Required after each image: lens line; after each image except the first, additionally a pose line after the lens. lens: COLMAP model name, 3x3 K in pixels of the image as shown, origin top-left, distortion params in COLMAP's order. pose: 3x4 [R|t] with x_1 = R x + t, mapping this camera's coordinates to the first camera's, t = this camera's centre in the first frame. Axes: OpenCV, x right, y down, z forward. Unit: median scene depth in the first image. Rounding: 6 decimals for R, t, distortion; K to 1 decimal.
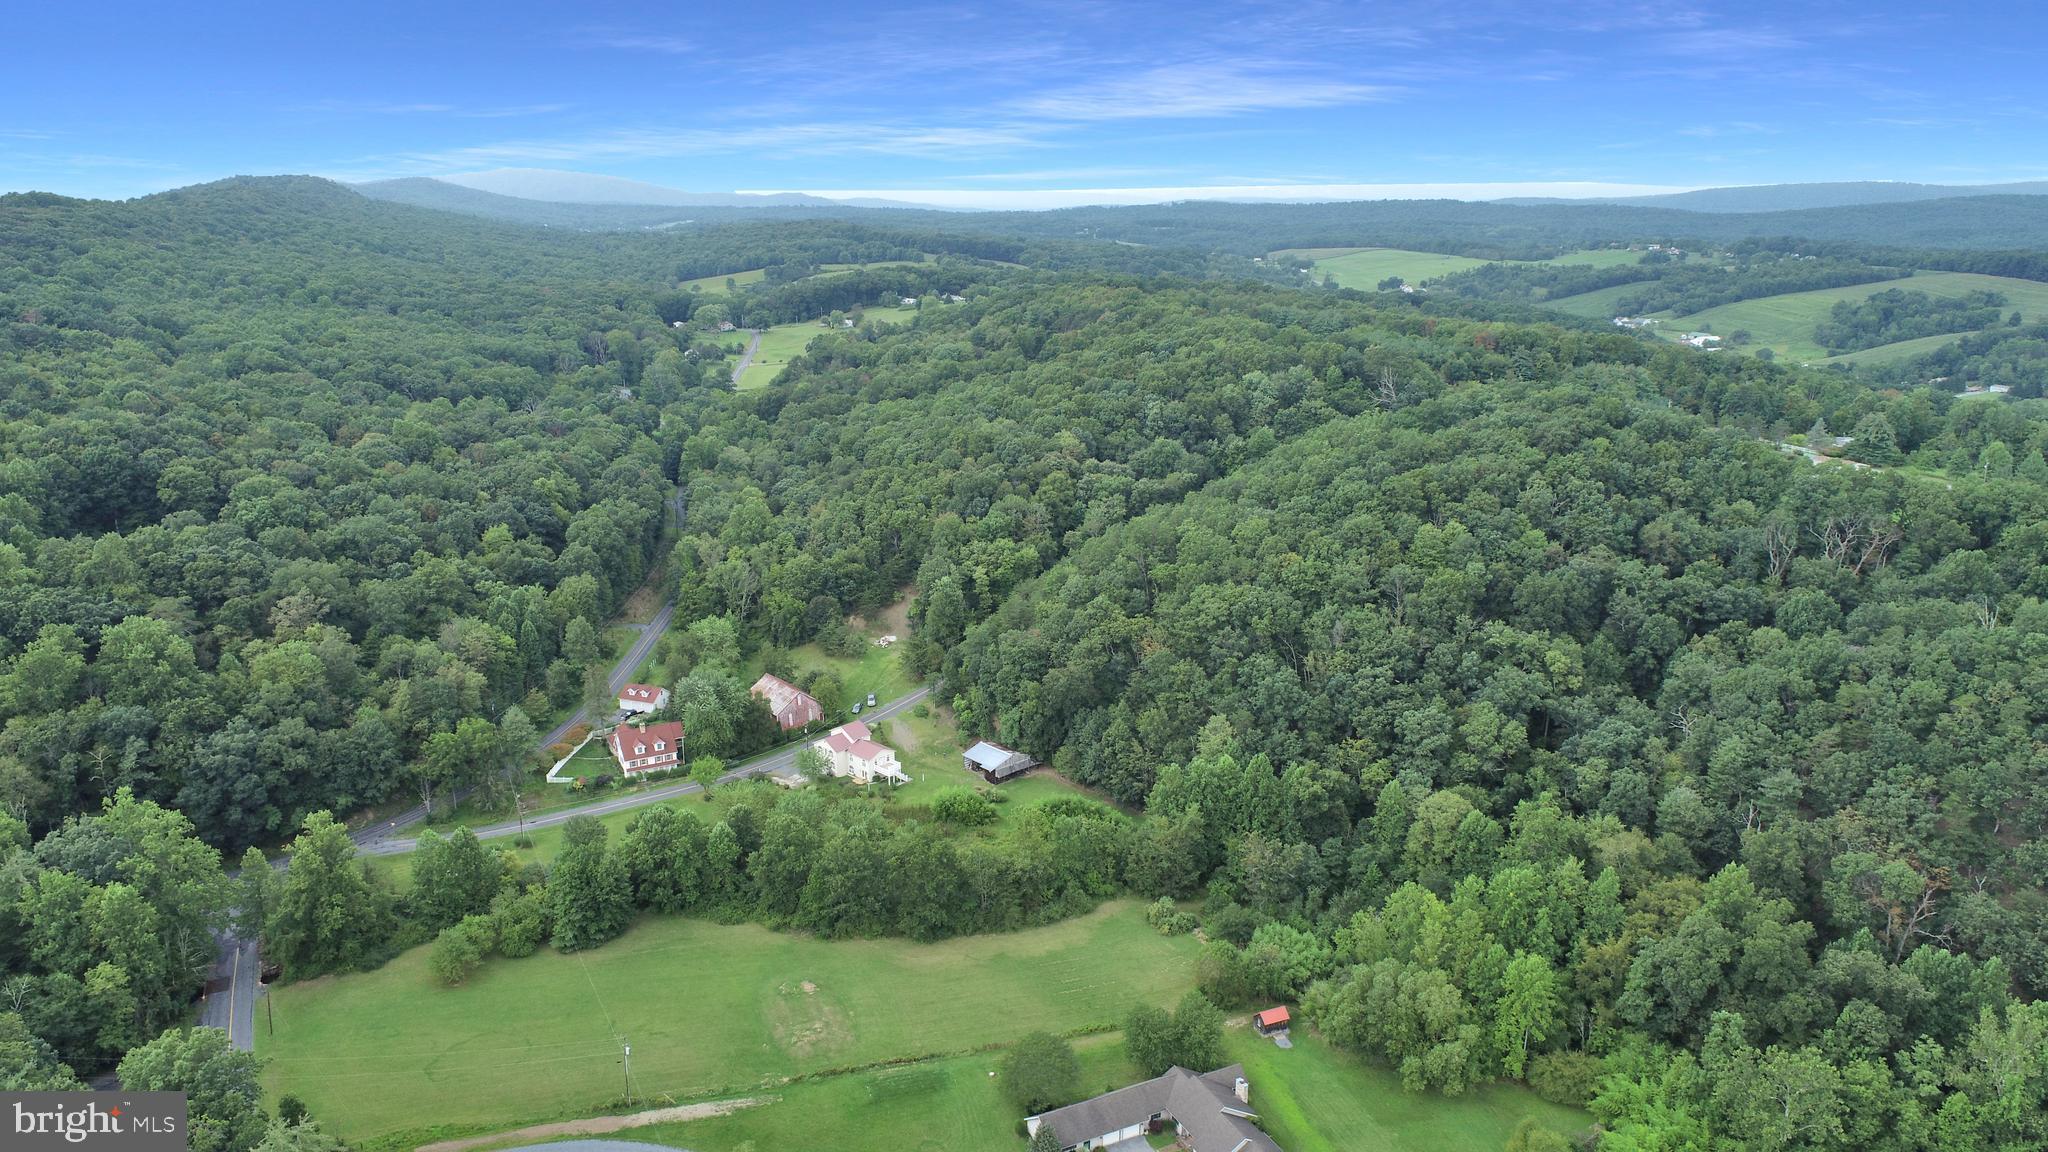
lens RADIAL K [[1380.9, 0, 1024.0], [0, 1380.9, 576.0], [0, 0, 1]] dist [-0.008147, -0.003423]
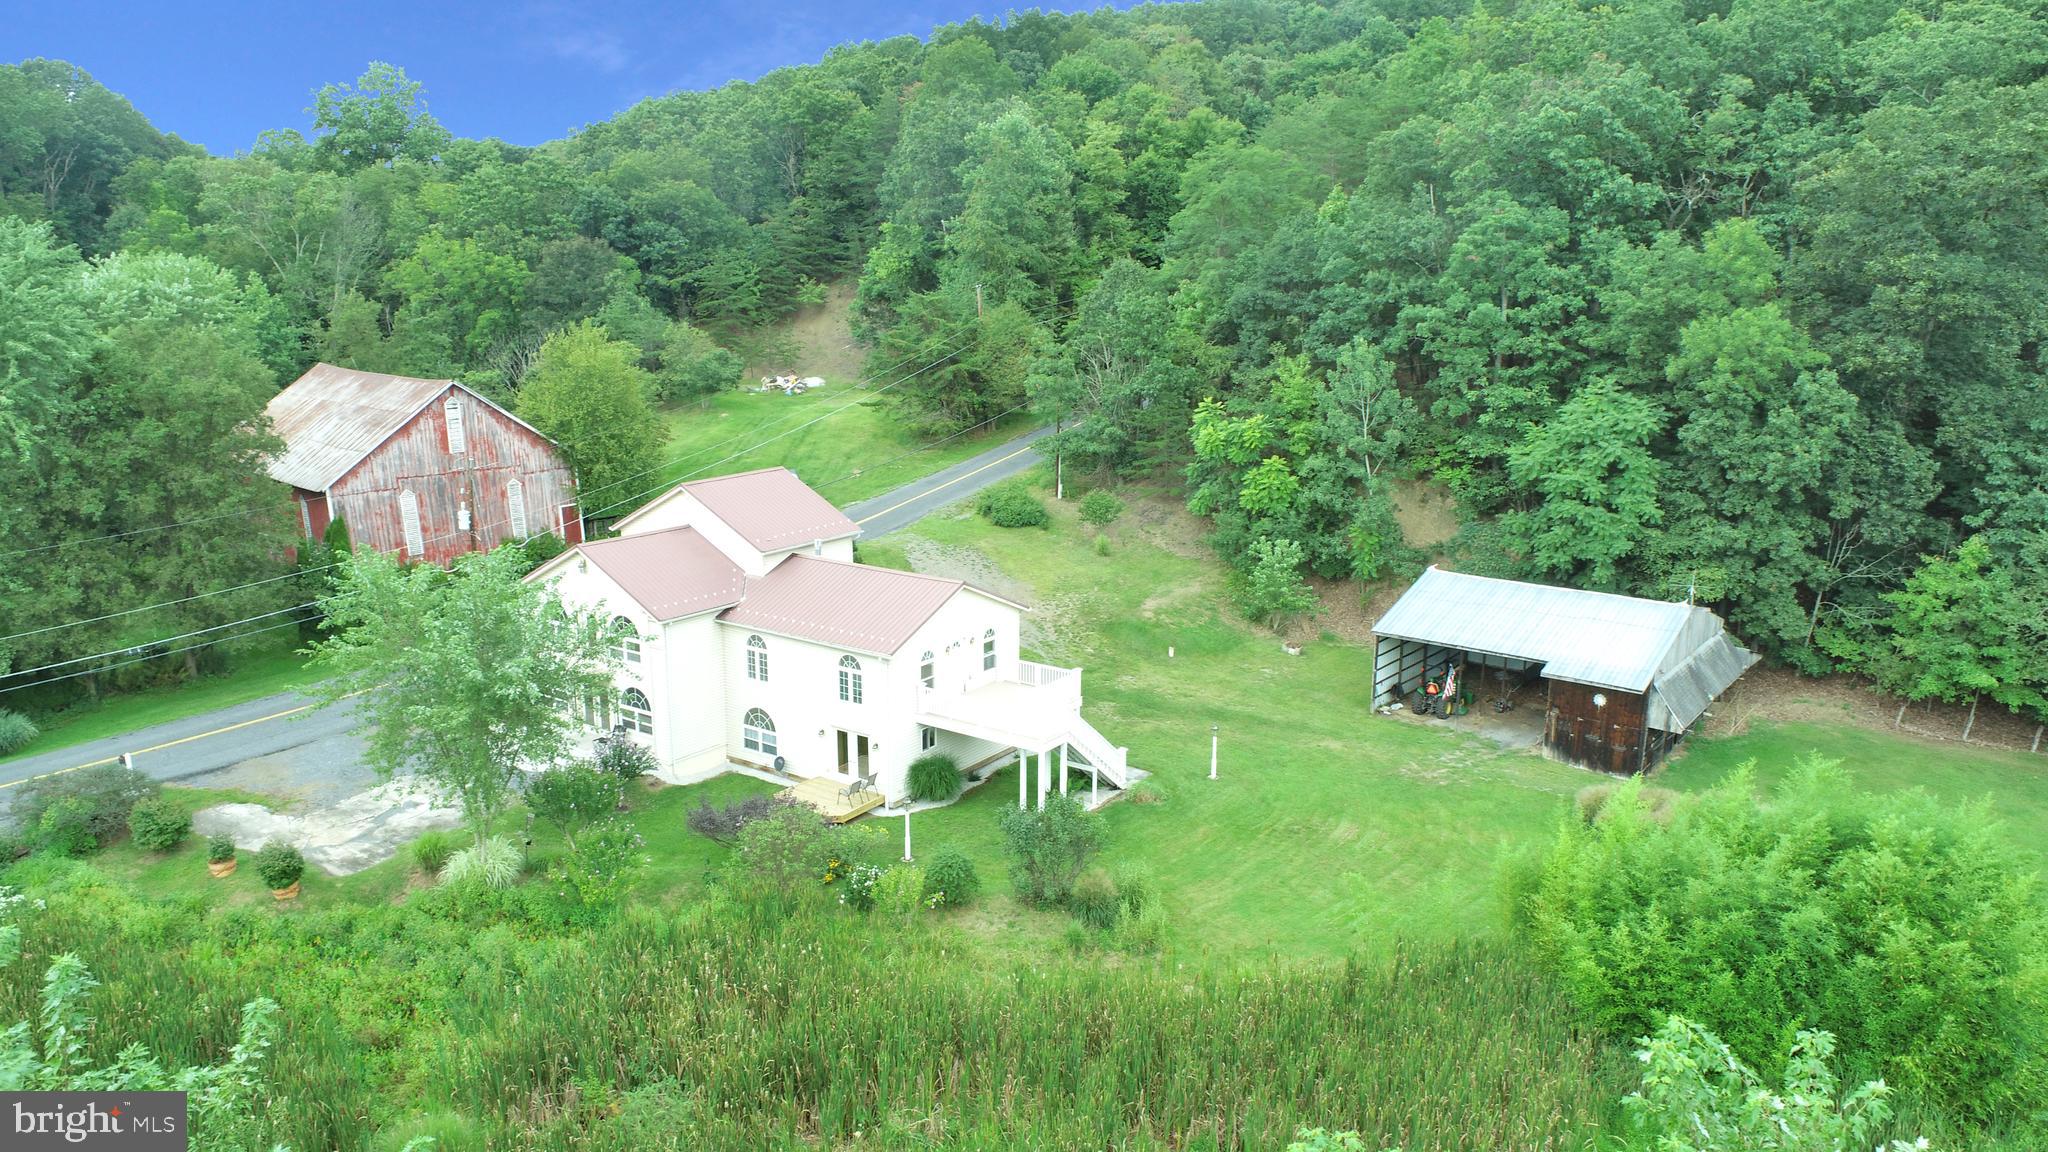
lens RADIAL K [[1380.9, 0, 1024.0], [0, 1380.9, 576.0], [0, 0, 1]] dist [-0.008147, -0.003423]
pose [[0.988951, -0.029580, 0.145264, -0.138426], [0.036104, 0.998445, -0.042484, 0.152936], [-0.143782, 0.047259, 0.988480, 0.987860]]
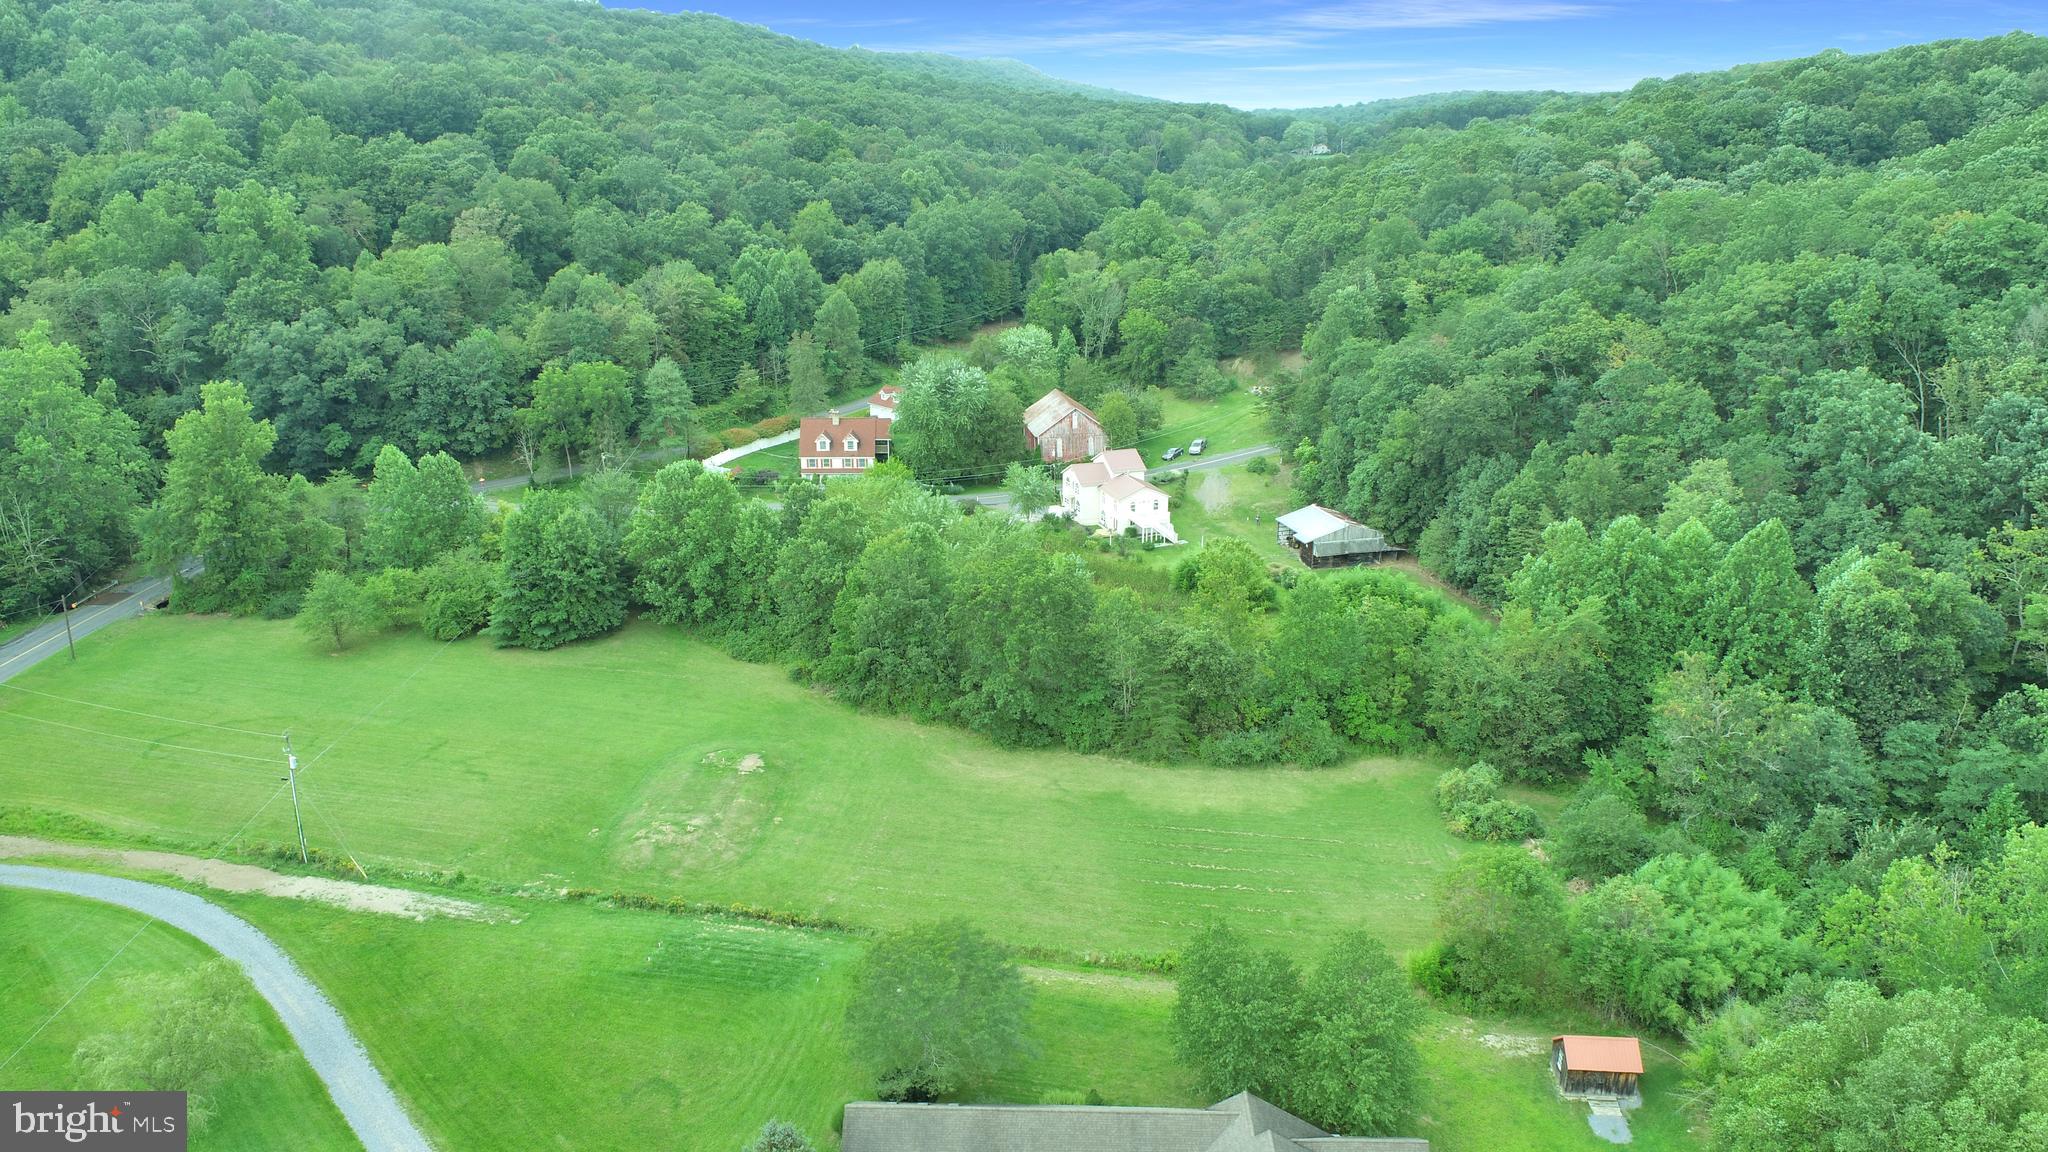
lens RADIAL K [[1380.9, 0, 1024.0], [0, 1380.9, 576.0], [0, 0, 1]] dist [-0.008147, -0.003423]
pose [[0.887182, 0.145318, -0.437939, 0.154333], [-0.120989, 0.989167, 0.083128, 0.139508], [0.445275, -0.020764, 0.895153, 0.471573]]
